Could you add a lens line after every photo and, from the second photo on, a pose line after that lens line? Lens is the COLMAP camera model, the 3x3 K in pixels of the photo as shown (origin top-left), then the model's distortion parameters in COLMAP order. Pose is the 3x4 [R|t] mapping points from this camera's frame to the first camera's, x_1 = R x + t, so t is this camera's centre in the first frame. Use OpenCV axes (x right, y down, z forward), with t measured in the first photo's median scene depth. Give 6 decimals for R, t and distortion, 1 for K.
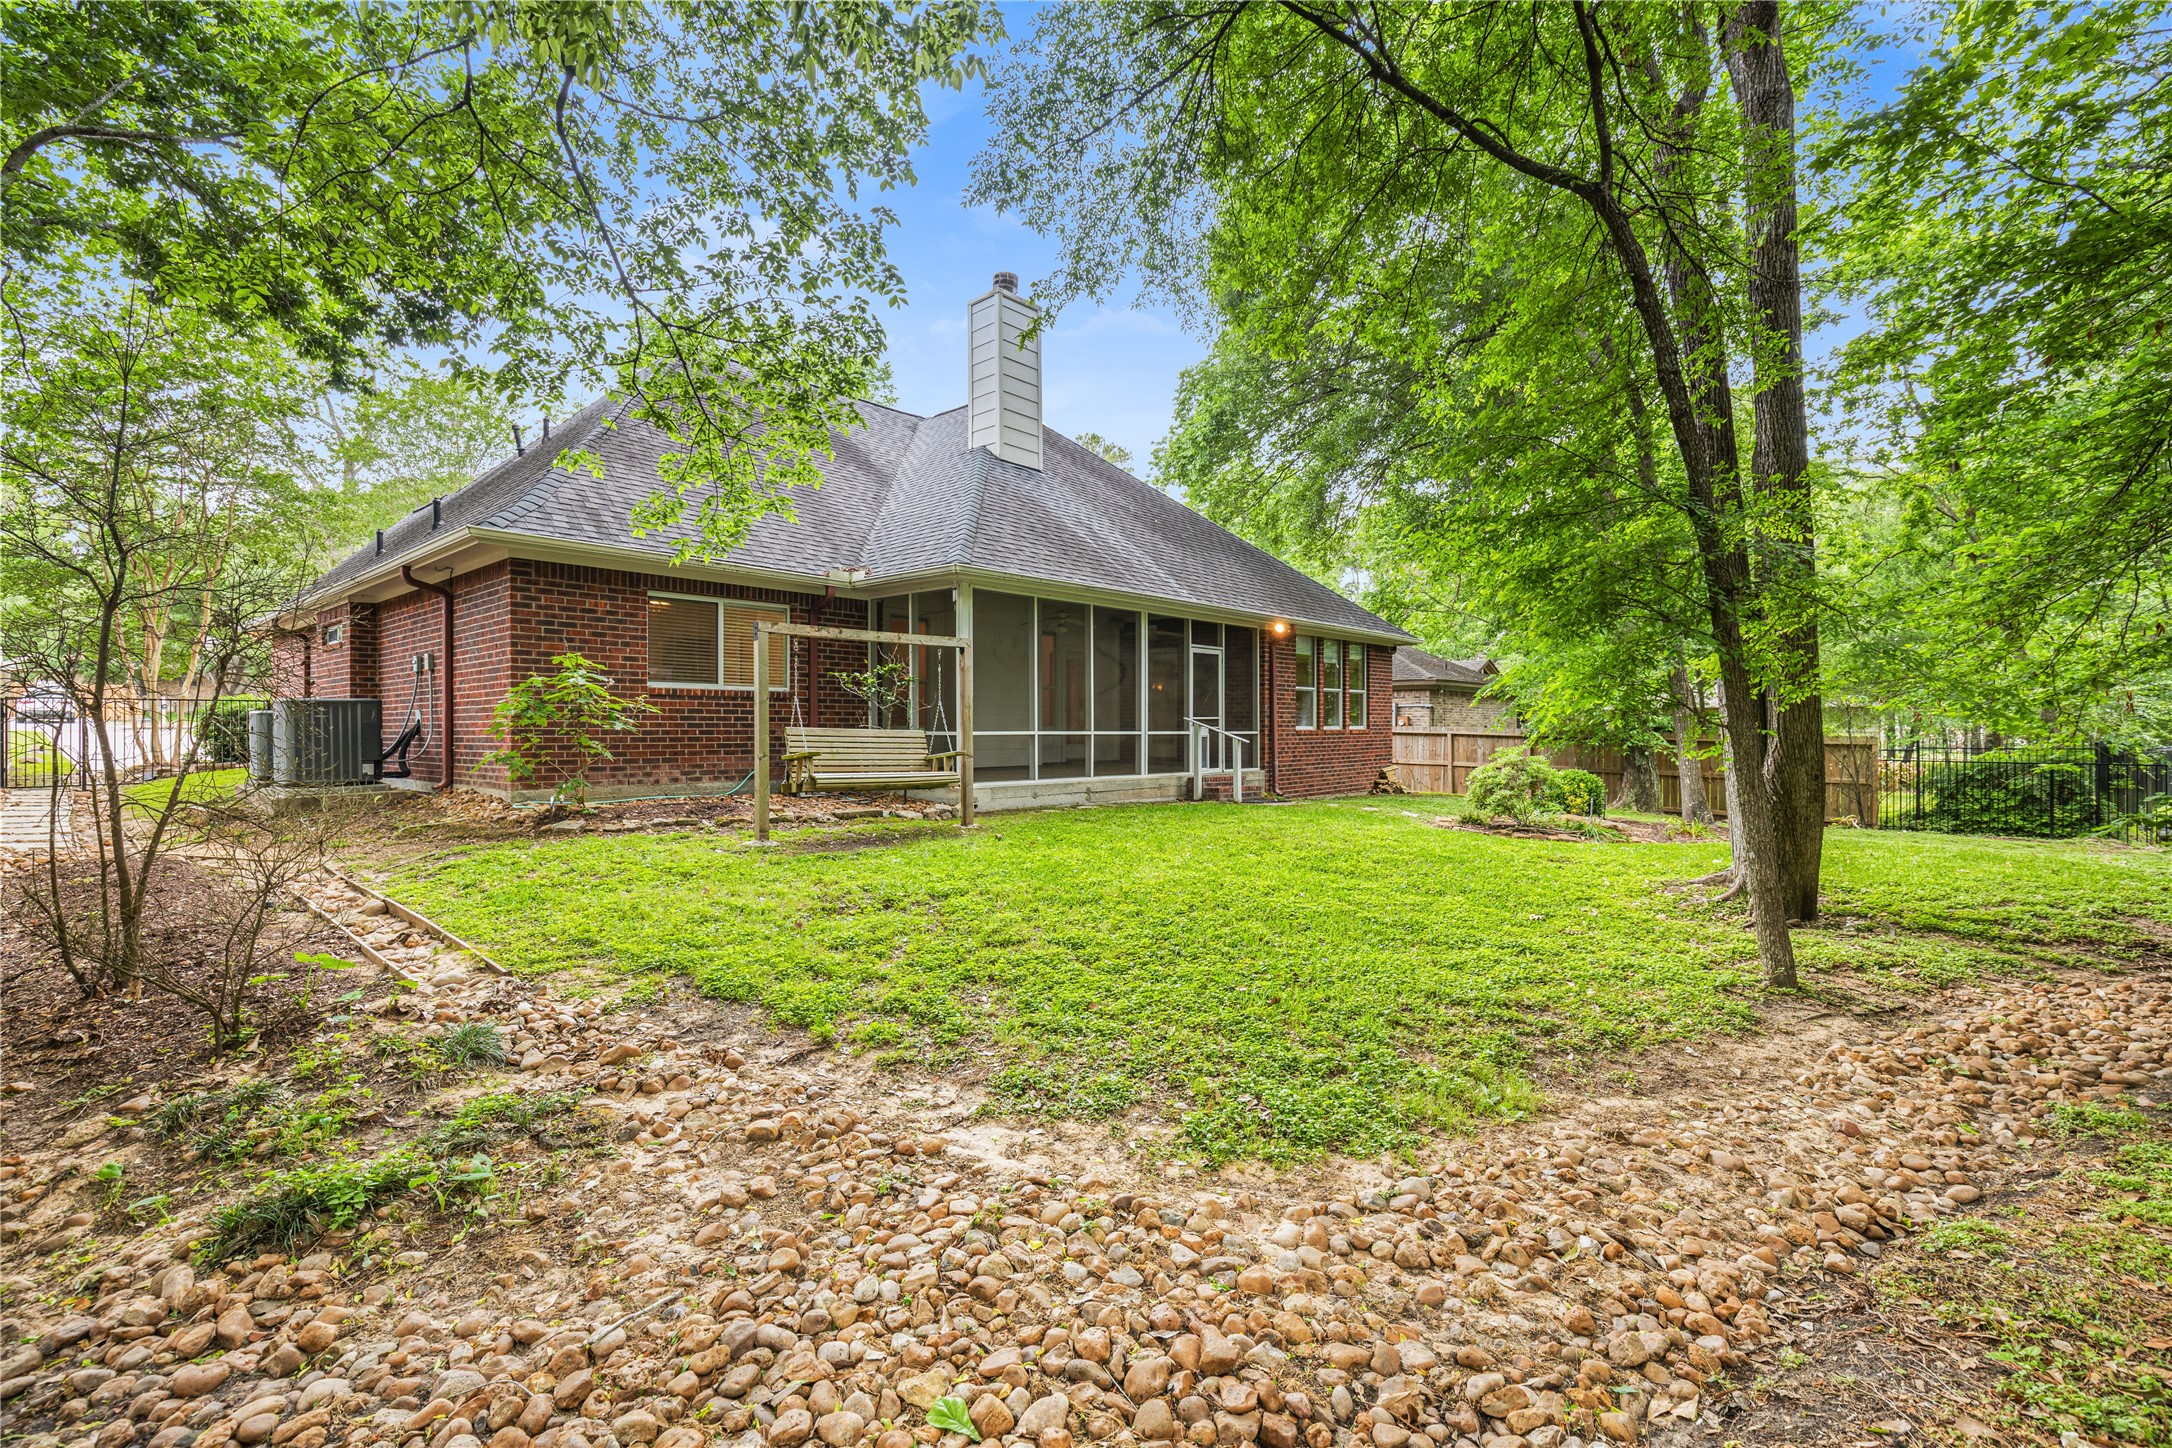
lens RADIAL K [[1003.0, 0, 1086.0], [0, 1003.0, 724.0], [0, 0, 1]] dist [-0.001278, -0.000396]
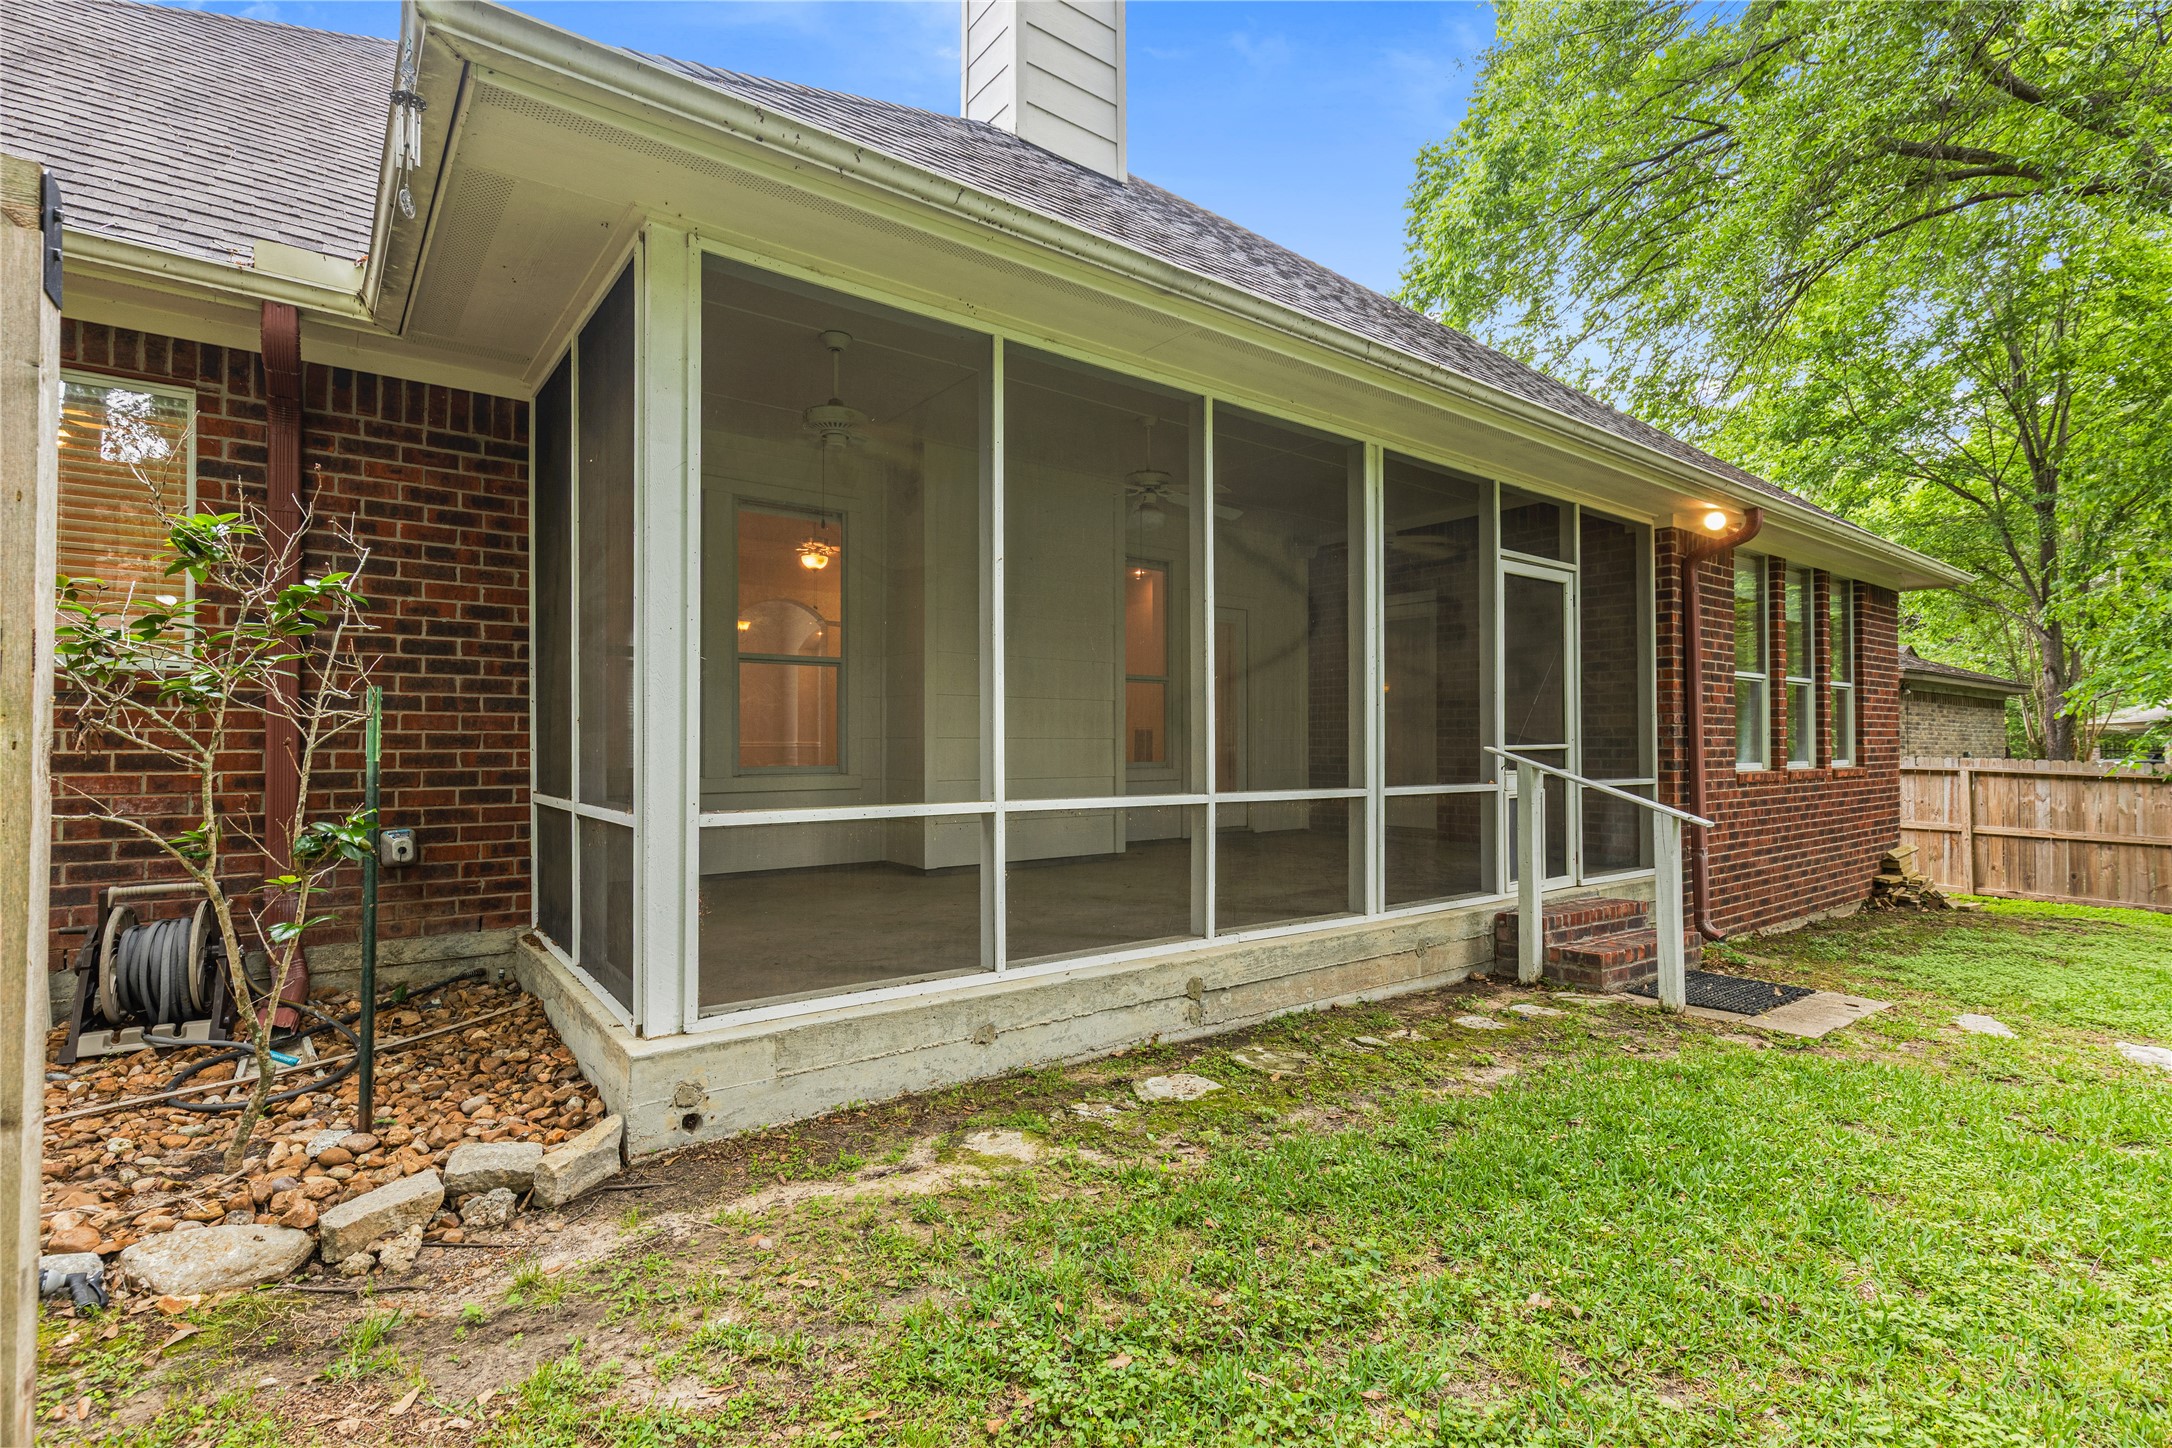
lens RADIAL K [[1003.0, 0, 1086.0], [0, 1003.0, 724.0], [0, 0, 1]] dist [-0.001278, -0.000396]
pose [[0.981784, -0.001519, -0.189995, 0.023979], [-0.001185, 0.999900, -0.014117, -0.008919], [0.189998, 0.014085, 0.981684, 0.588967]]
